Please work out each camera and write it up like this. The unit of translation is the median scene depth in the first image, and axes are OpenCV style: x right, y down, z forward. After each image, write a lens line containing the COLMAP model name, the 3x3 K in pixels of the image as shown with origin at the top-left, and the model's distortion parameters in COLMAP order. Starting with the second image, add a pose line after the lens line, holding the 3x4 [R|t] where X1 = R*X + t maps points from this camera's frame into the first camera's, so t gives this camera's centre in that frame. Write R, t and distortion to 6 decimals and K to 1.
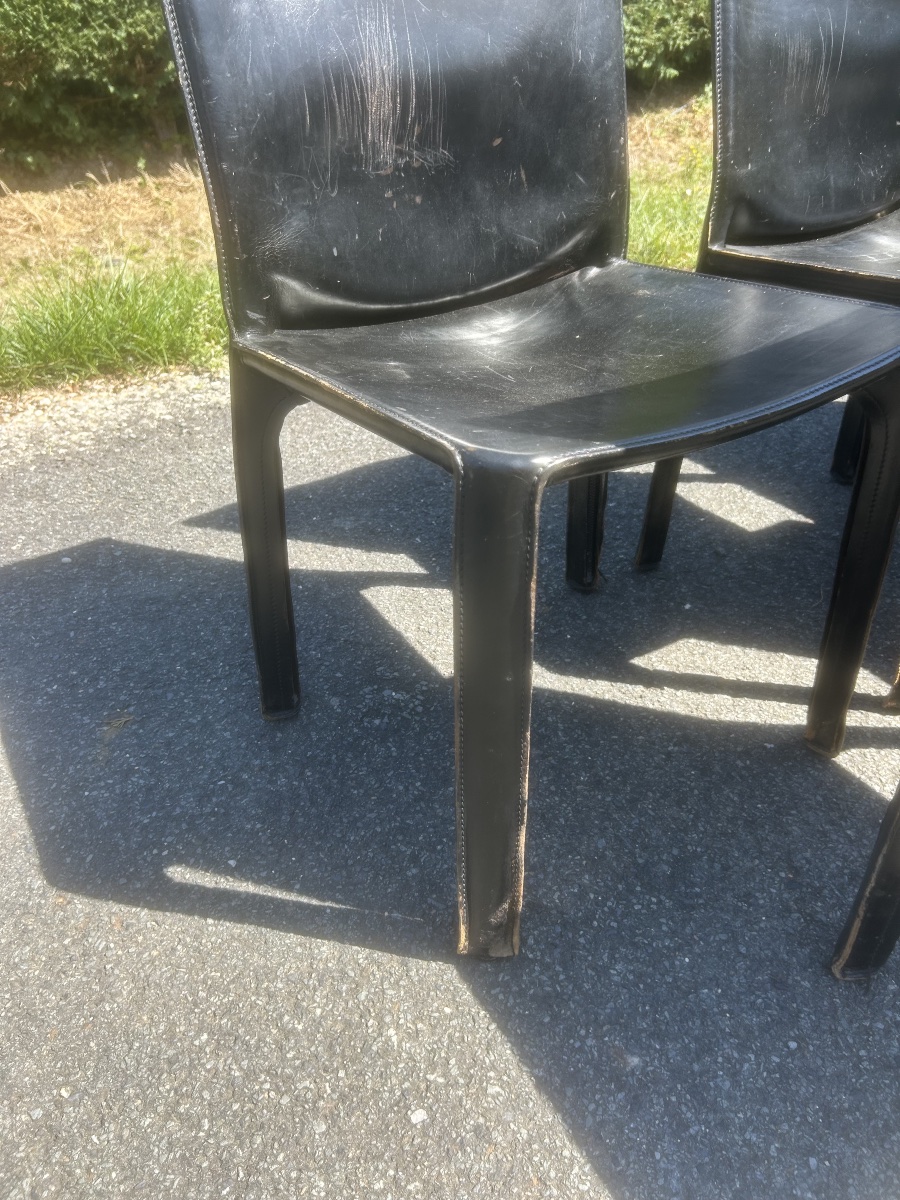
lens RADIAL K [[913.6, 0, 451.6], [0, 913.6, 606.0], [0, 0, 1]] dist [0.044225, -0.058287]
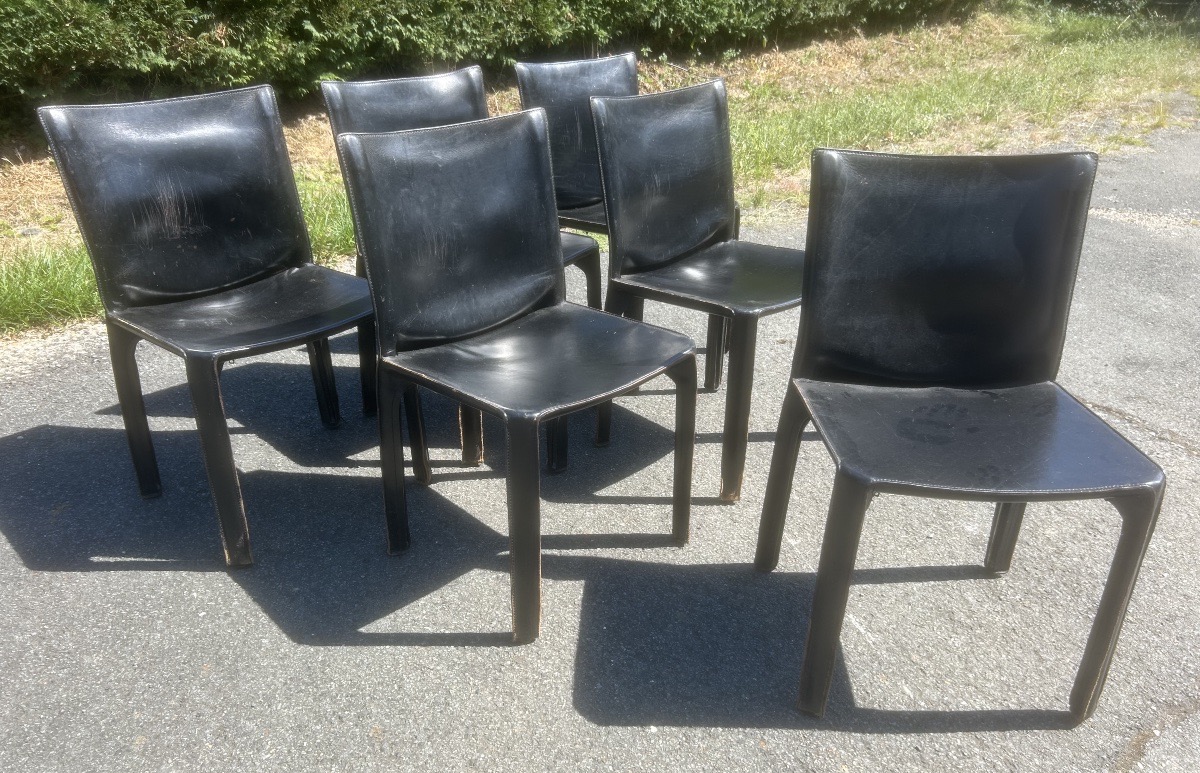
lens RADIAL K [[910.5, 0, 603.3], [0, 910.5, 443.9], [0, 0, 1]] dist [0.049052, -0.055279]
pose [[0.975992, -0.082636, 0.201522, 0.272746], [0.099561, 0.992176, -0.075334, 0.186624], [-0.193720, 0.093589, 0.976583, -0.822060]]
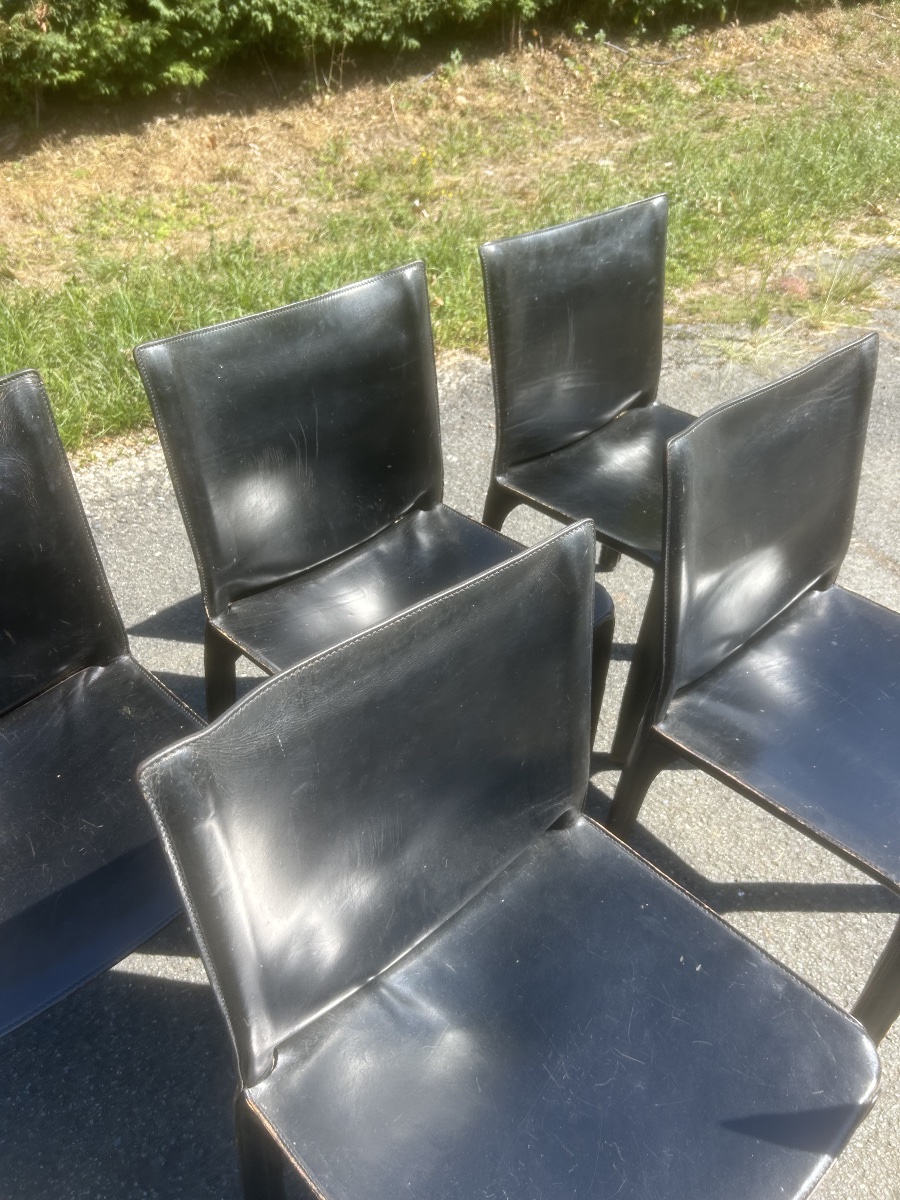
lens RADIAL K [[913.6, 0, 441.7], [0, 913.6, 611.7], [0, 0, 1]] dist [0.044225, -0.058287]
pose [[0.984829, -0.067864, 0.159707, 0.290310], [0.048122, 0.991066, 0.124390, -0.401504], [-0.166722, -0.114817, 0.979296, -0.181811]]
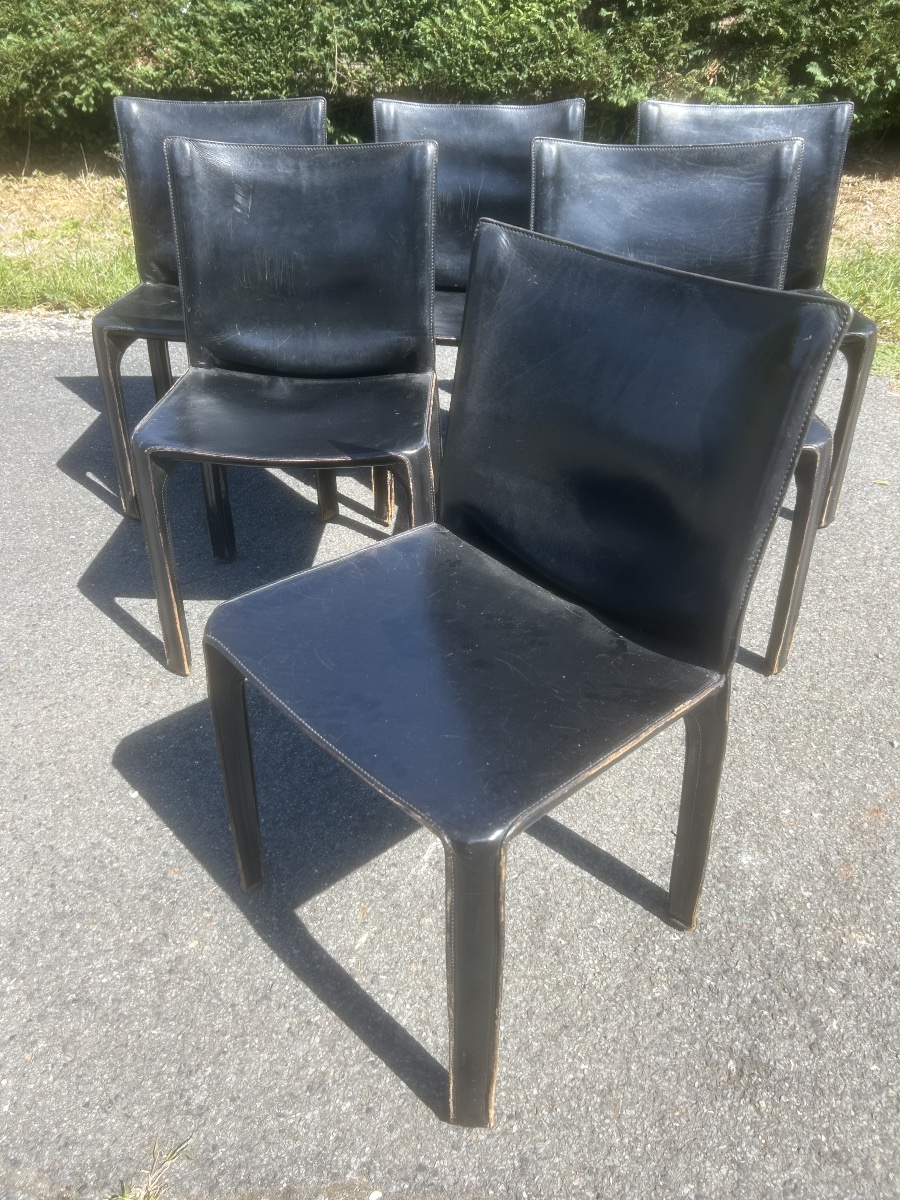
lens RADIAL K [[913.6, 0, 440.8], [0, 913.6, 605.7], [0, 0, 1]] dist [0.044225, -0.058287]
pose [[0.821147, 0.333108, -0.463418, 1.187714], [-0.324240, 0.940512, 0.101514, 0.028037], [0.469666, 0.066901, 0.880306, -0.533424]]
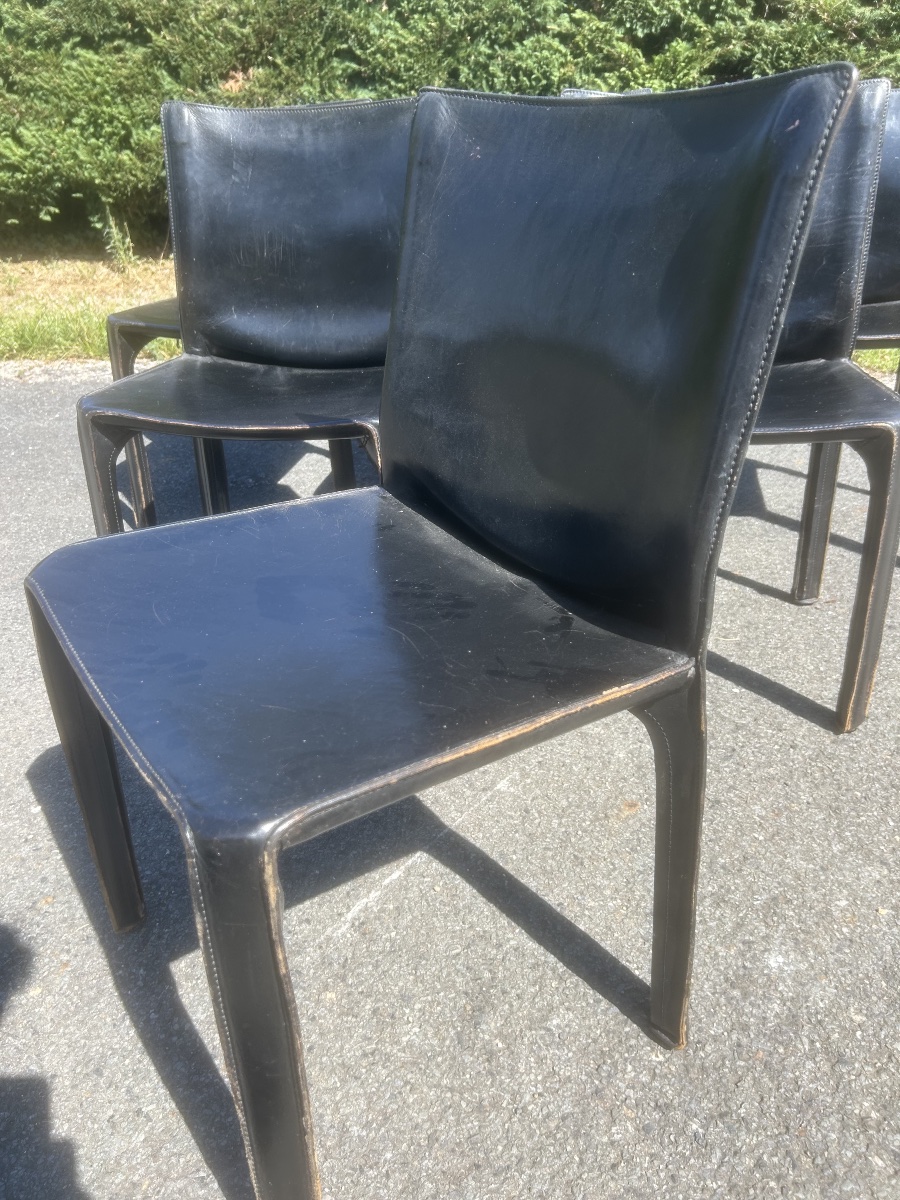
lens RADIAL K [[913.6, 0, 432.7], [0, 913.6, 605.5], [0, 0, 1]] dist [0.044225, -0.058287]
pose [[0.722341, 0.318925, -0.613604, 1.246678], [-0.366085, 0.929130, 0.051962, 0.077651], [0.586690, 0.187097, 0.787902, -0.283028]]
